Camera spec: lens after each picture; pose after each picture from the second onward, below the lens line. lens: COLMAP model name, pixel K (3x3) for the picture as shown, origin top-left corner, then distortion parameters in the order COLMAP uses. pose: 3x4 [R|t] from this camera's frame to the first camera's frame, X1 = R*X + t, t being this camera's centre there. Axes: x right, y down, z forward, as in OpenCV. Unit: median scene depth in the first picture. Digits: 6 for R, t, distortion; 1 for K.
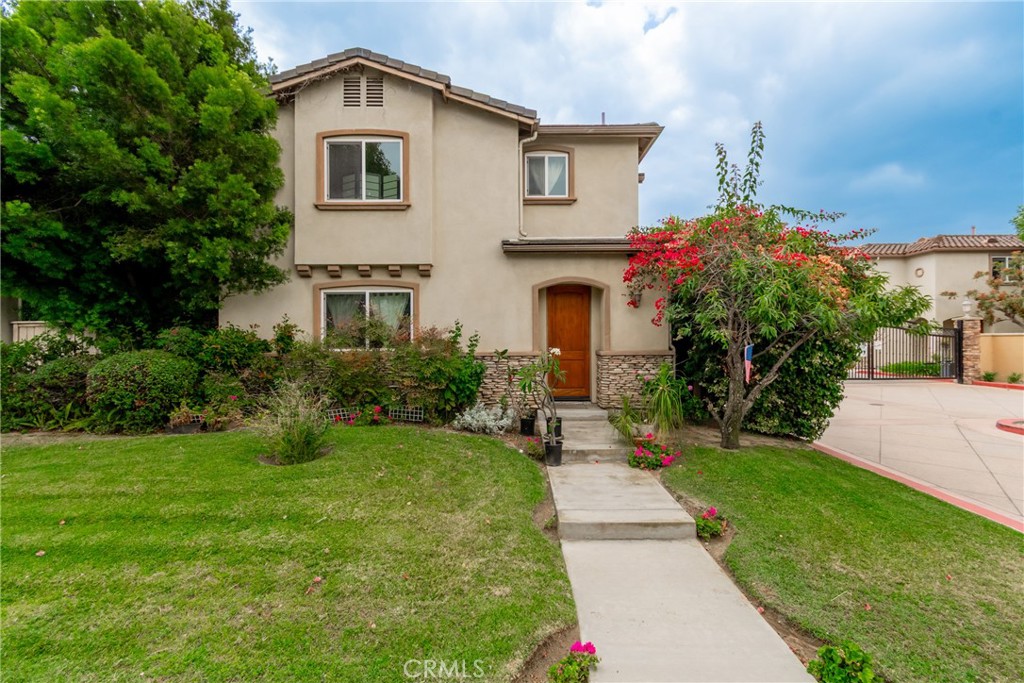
lens RADIAL K [[454.3, 0, 513.7], [0, 454.3, 338.5], [0, 0, 1]] dist [0.001073, -0.000200]
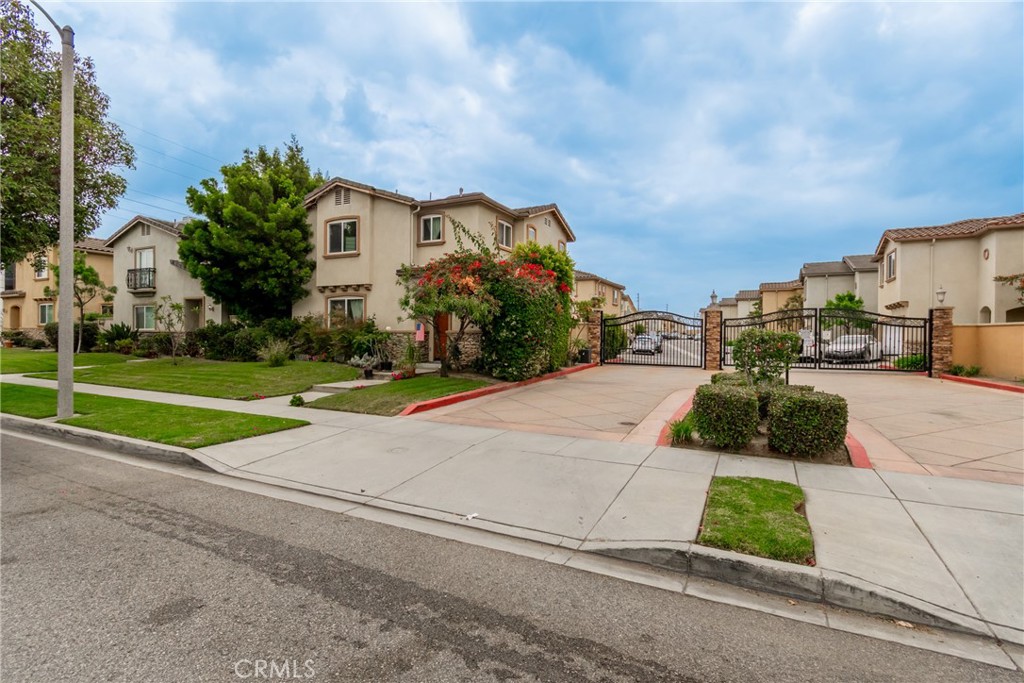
lens RADIAL K [[496.8, 0, 516.0], [0, 496.8, 341.4], [0, 0, 1]] dist [-0.001172, -0.000656]
pose [[0.899382, 0.015489, -0.436889, 1.316739], [-0.012028, 0.999871, 0.010687, 0.048216], [0.436998, -0.004357, 0.899452, -0.614311]]
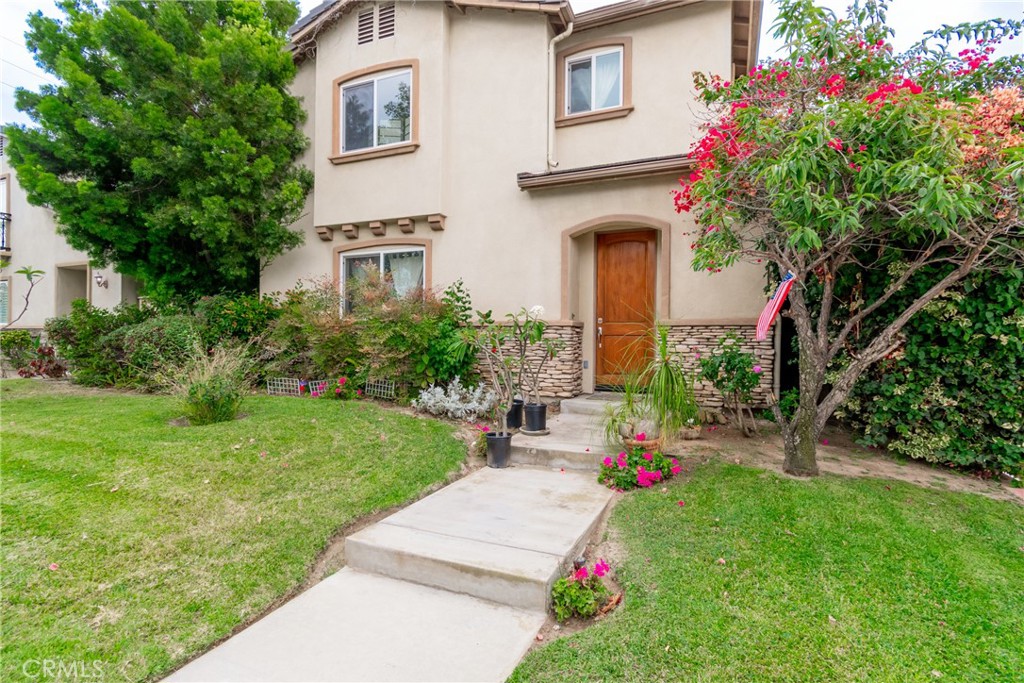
lens RADIAL K [[496.8, 0, 514.8], [0, 496.8, 341.2], [0, 0, 1]] dist [-0.001172, -0.000656]
pose [[0.917831, 0.013342, -0.396746, 0.308990], [-0.012224, 0.999911, 0.005346, 0.062397], [0.396782, -0.000057, 0.917913, 0.235783]]
